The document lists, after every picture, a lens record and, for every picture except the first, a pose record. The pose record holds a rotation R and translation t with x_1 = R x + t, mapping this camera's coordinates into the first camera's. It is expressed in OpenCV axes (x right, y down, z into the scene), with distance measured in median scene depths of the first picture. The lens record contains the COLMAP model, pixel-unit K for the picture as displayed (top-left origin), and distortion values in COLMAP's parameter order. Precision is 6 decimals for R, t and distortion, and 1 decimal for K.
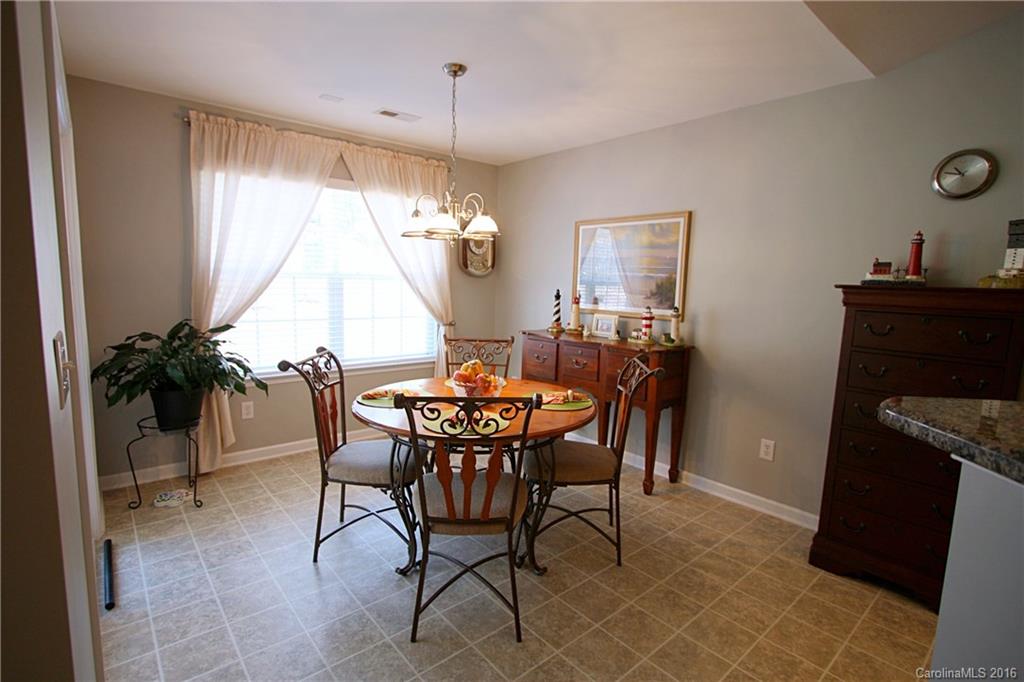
lens RADIAL K [[492.9, 0, 517.2], [0, 492.9, 341.9], [0, 0, 1]] dist [-0.003982, -0.000450]
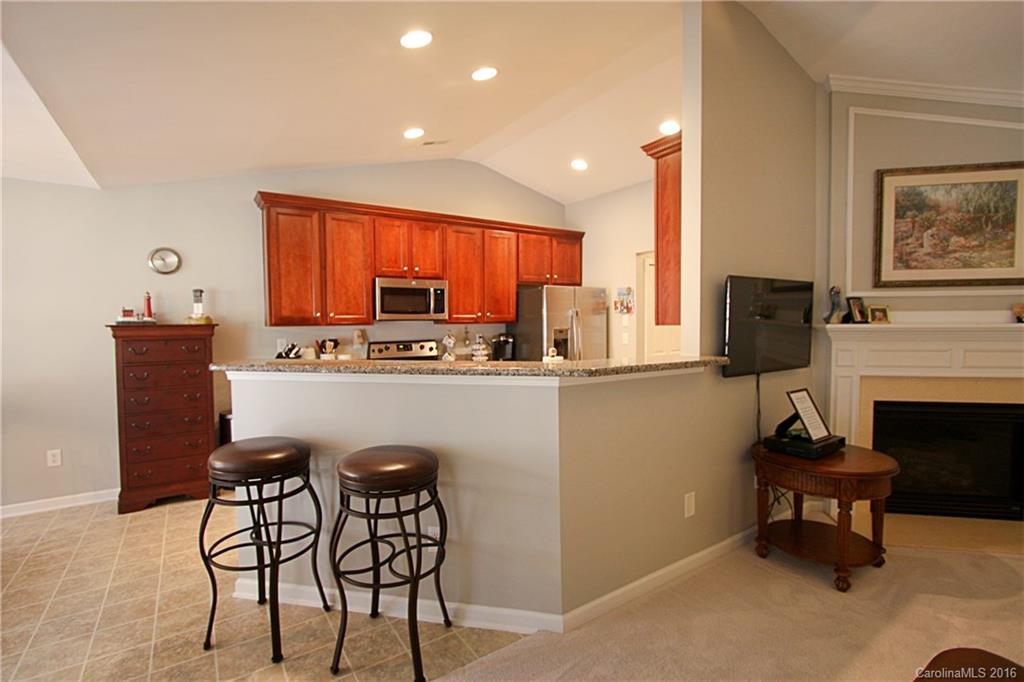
lens RADIAL K [[473.5, 0, 512.0], [0, 473.5, 341.0], [0, 0, 1]] dist [-0.009530, -0.000285]
pose [[0.112191, -0.068792, 0.991303, -0.609805], [0.137815, 0.989037, 0.053037, 0.027078], [-0.984084, 0.130666, 0.120441, -0.376780]]
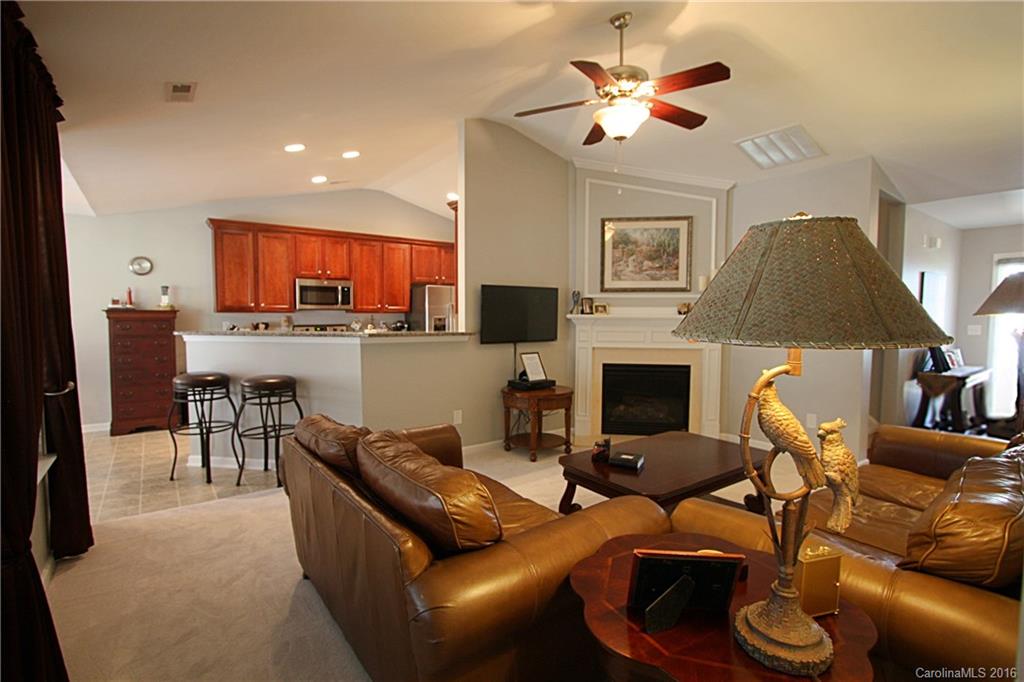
lens RADIAL K [[492.9, 0, 517.2], [0, 492.9, 341.9], [0, 0, 1]] dist [-0.003982, -0.000450]
pose [[0.072223, -0.081579, 0.994047, -1.402614], [0.125498, 0.989472, 0.072086, 0.103084], [-0.989462, 0.119545, 0.081701, -1.012700]]
